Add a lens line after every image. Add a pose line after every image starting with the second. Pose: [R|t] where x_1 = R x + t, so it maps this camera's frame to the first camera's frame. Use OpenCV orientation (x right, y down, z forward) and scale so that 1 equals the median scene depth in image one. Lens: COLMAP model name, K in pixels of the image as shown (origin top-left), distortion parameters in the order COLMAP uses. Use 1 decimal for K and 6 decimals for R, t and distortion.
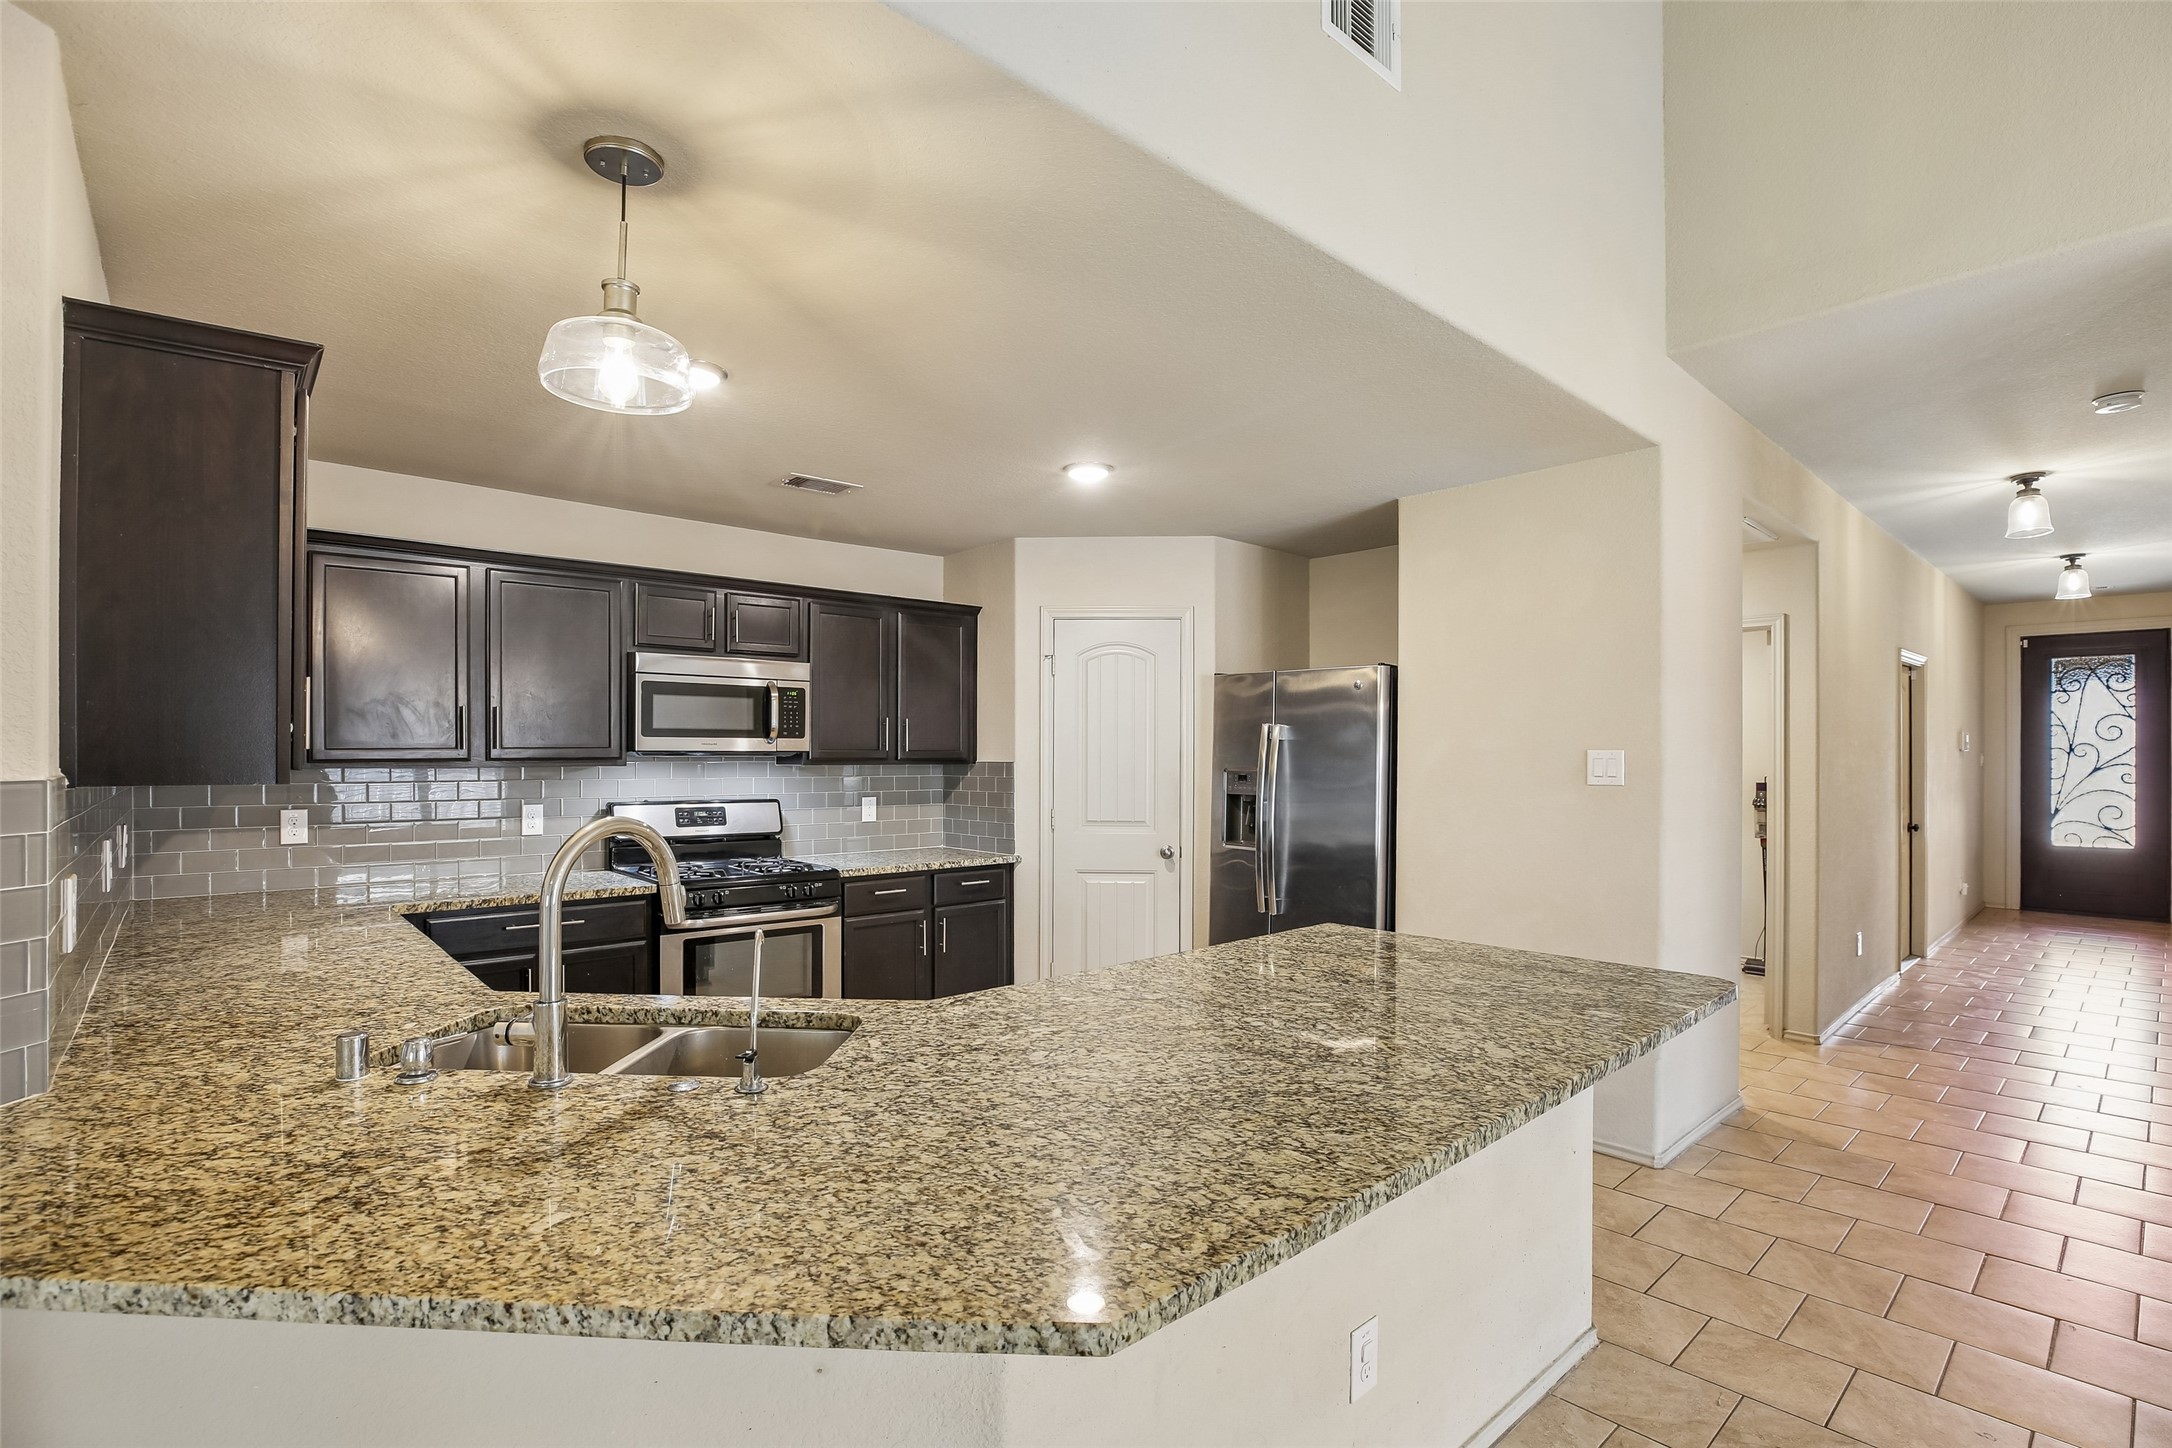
lens RADIAL K [[1011.0, 0, 1084.1], [0, 1011.0, 743.0], [0, 0, 1]] dist [-0.041539, 0.013784]
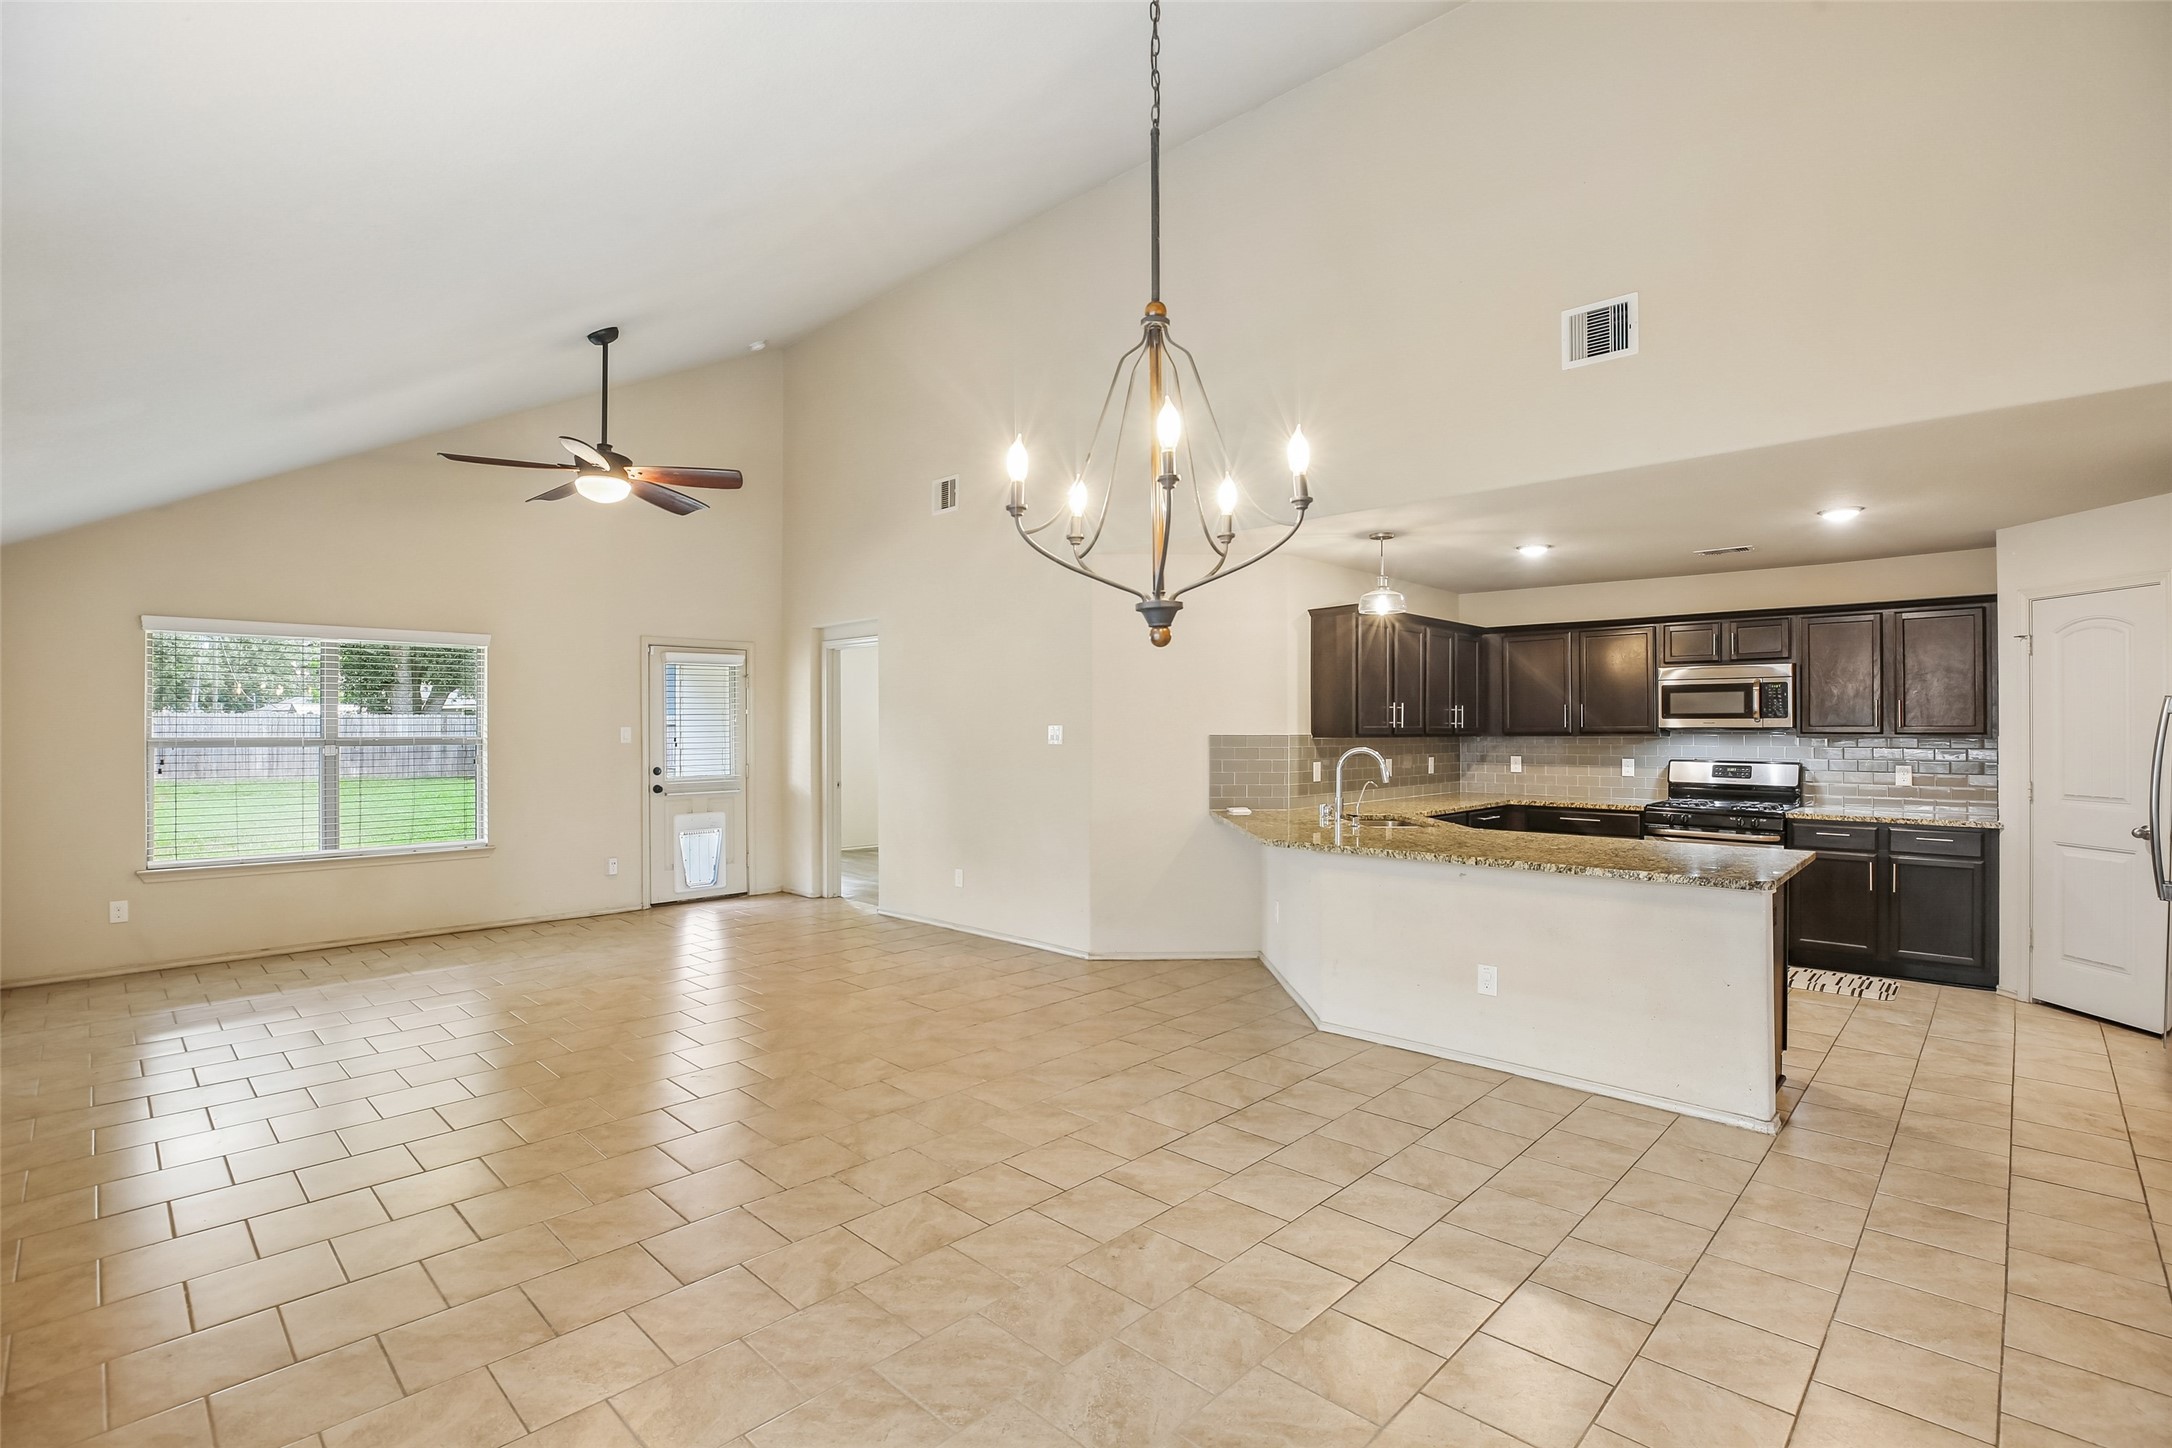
lens RADIAL K [[994.1, 0, 1086.0], [0, 994.1, 724.0], [0, 0, 1]] dist [-0.044022, 0.013729]
pose [[0.069441, -0.006556, -0.997565, 0.922131], [0.009697, 0.999936, -0.005896, 0.001889], [0.997539, -0.009263, 0.069500, -0.050410]]
